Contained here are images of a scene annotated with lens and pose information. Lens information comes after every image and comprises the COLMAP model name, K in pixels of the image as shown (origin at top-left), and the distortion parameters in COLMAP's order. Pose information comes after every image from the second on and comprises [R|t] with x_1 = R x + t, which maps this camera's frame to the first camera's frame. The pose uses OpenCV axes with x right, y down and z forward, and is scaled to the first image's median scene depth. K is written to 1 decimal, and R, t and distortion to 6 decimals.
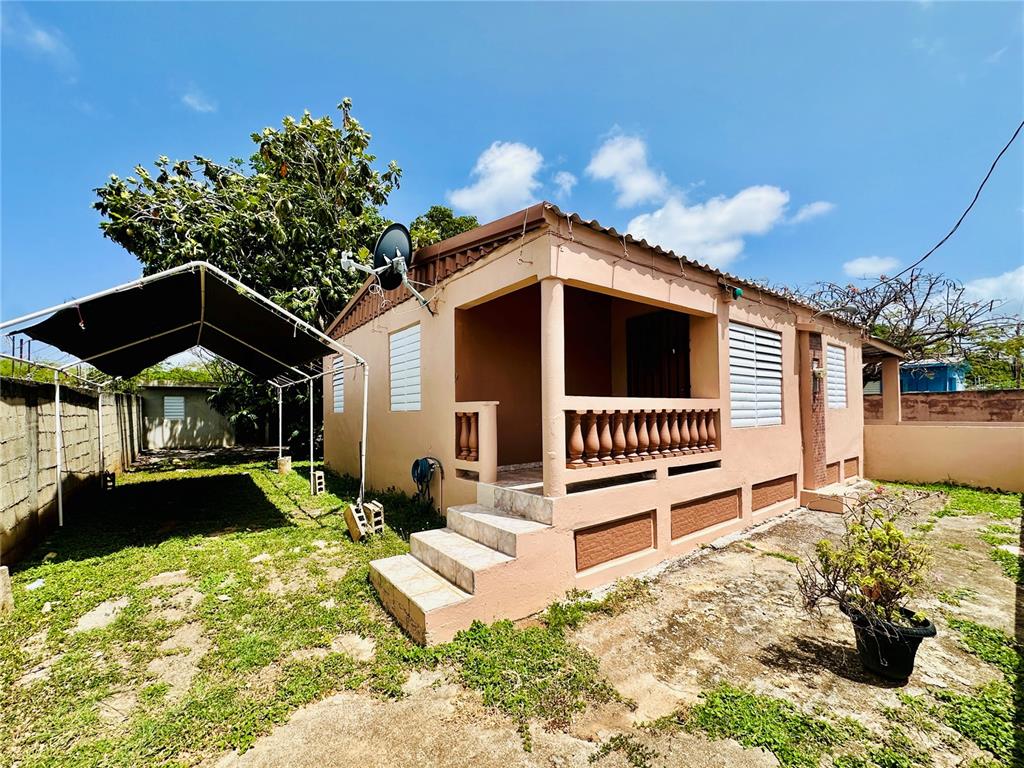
lens RADIAL K [[423.0, 0, 512.4], [0, 423.0, 404.4], [0, 0, 1]] dist [-0.000925, -0.000171]
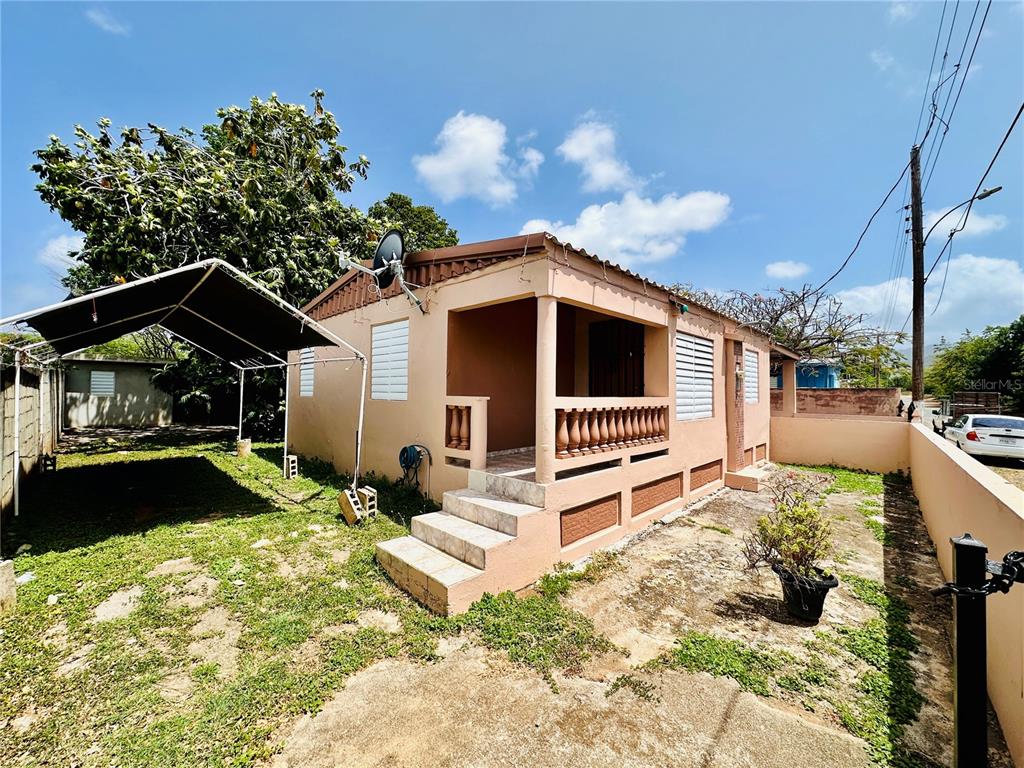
lens RADIAL K [[408.5, 0, 511.1], [0, 408.5, 380.4], [0, 0, 1]] dist [-0.000750, -0.000144]
pose [[0.988941, 0.027962, 0.145650, -0.135917], [-0.026444, 0.999574, -0.012354, -0.039708], [-0.145933, 0.008366, 0.989259, -0.084116]]
